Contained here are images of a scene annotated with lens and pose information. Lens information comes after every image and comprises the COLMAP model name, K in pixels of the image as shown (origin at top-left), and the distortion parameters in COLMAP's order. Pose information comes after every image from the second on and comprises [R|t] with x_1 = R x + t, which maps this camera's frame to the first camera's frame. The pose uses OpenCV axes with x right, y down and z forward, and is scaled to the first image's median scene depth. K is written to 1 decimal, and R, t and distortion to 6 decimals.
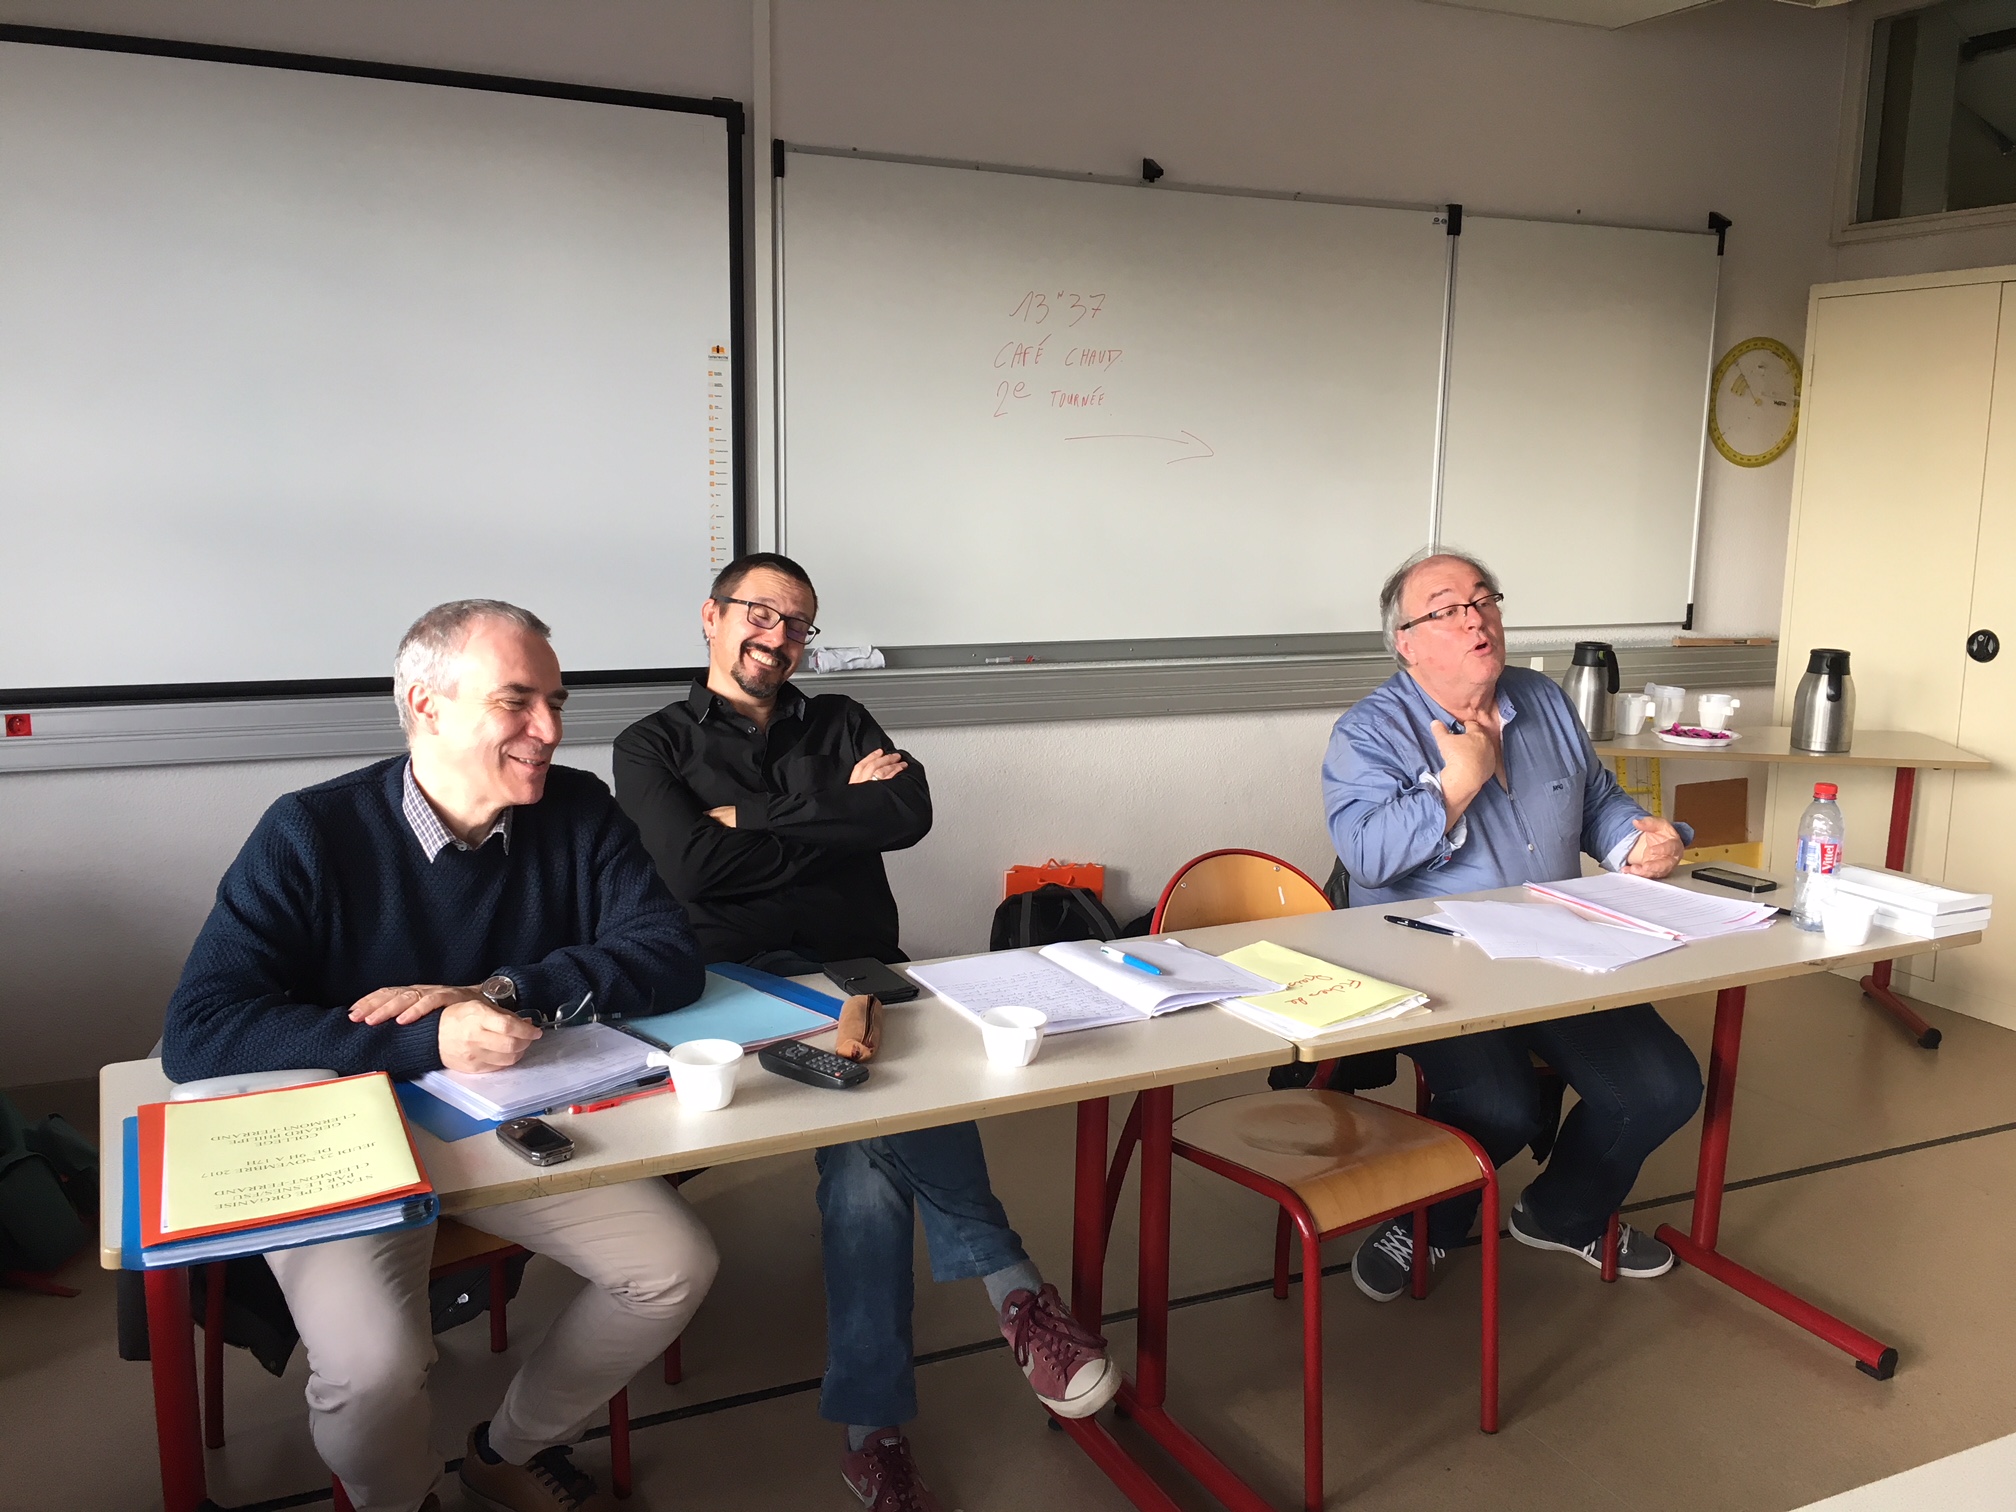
lens RADIAL K [[1719.4, 0, 1009.4], [0, 1719.4, 760.3], [0, 0, 1]] dist [0.087698, -0.115087]
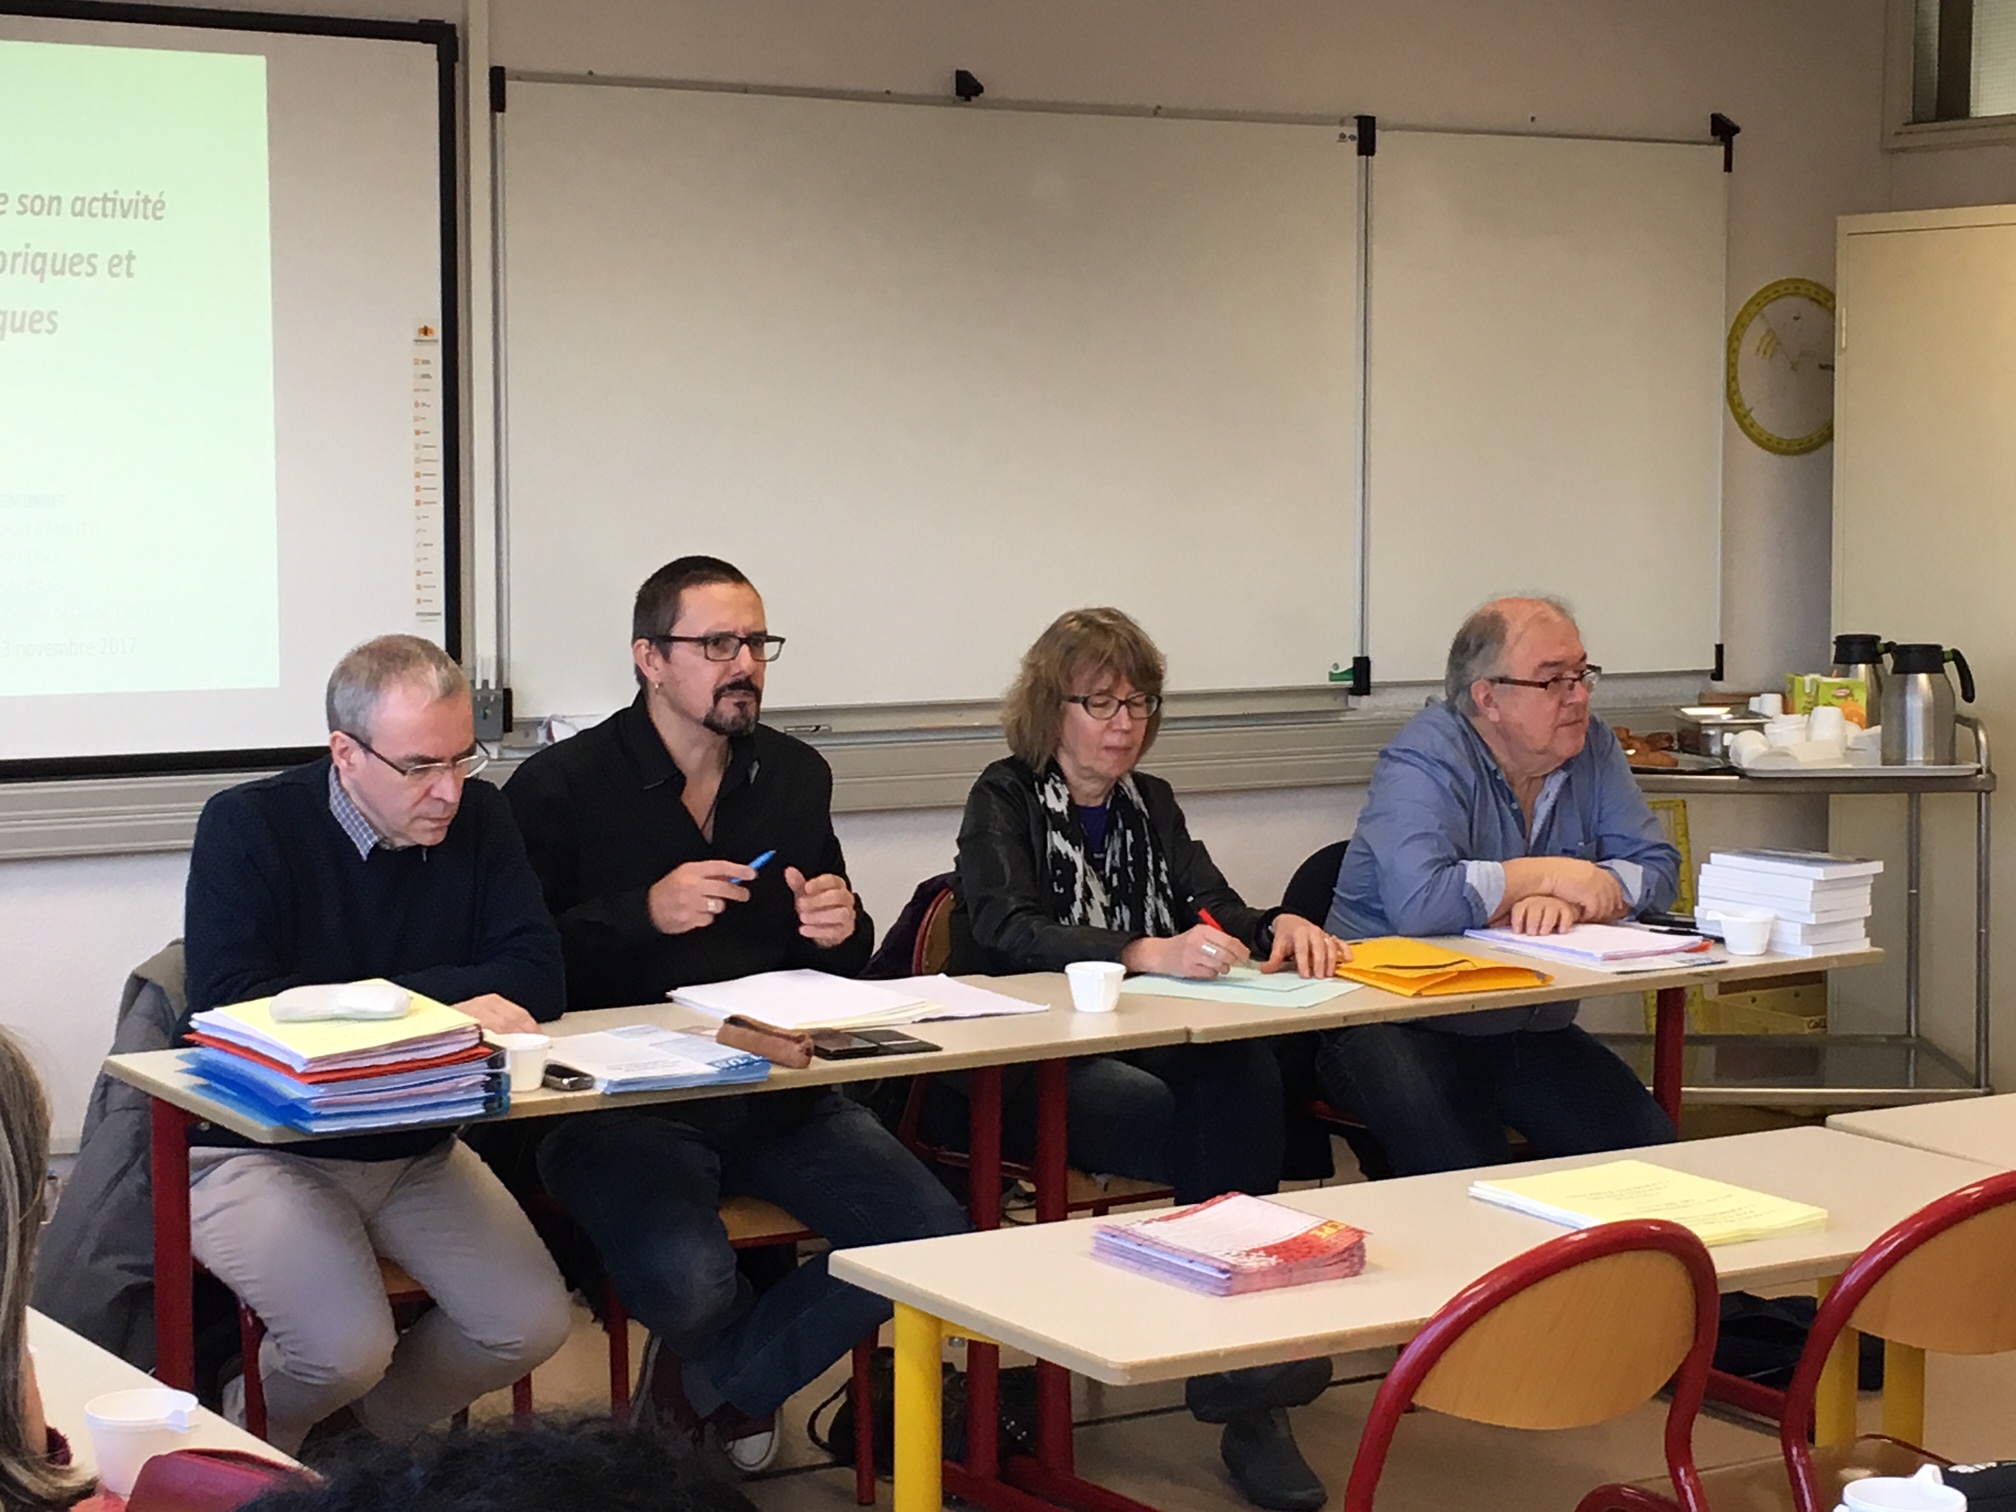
lens RADIAL K [[3798.8, 0, 1008.0], [0, 3798.8, 756.0], [0, 0, 1]] dist [0.039132, 0.214648]
pose [[0.993031, -0.024656, 0.115245, -0.100659], [0.034175, 0.996099, -0.081362, 0.090186], [-0.112789, 0.084733, 0.989999, -0.634518]]
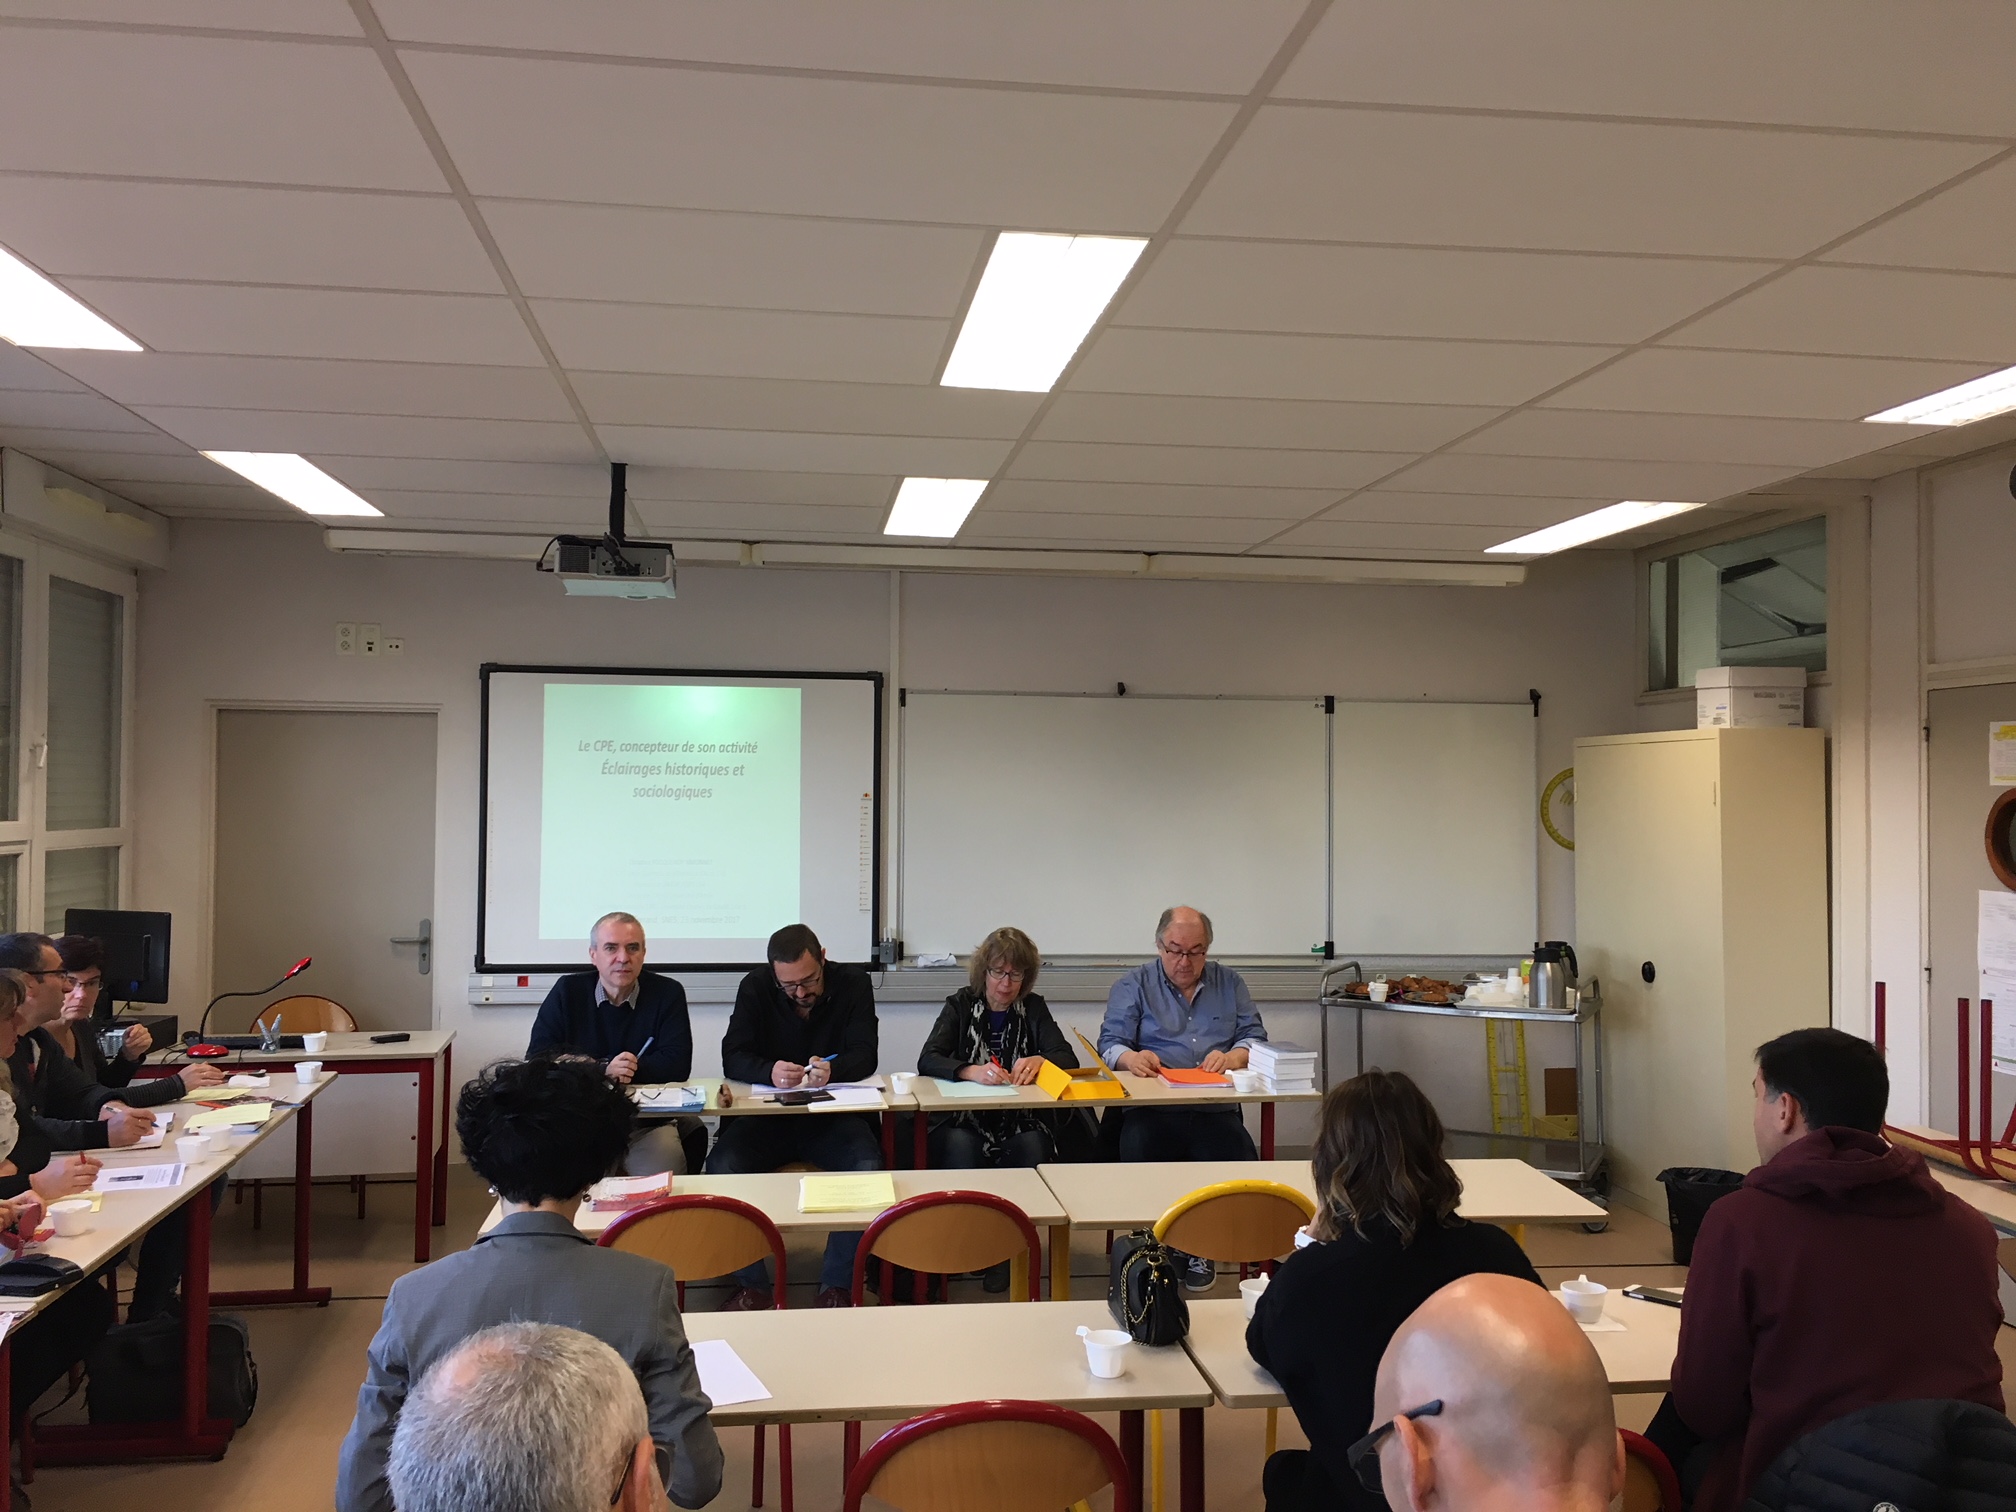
lens RADIAL K [[1719.4, 0, 1009.4], [0, 1719.4, 760.3], [0, 0, 1]] dist [0.087698, -0.115087]
pose [[0.952248, -0.015144, -0.304950, 0.511461], [-0.045252, 0.980739, -0.190009, 0.071583], [0.301954, 0.194735, 0.933221, -0.666745]]
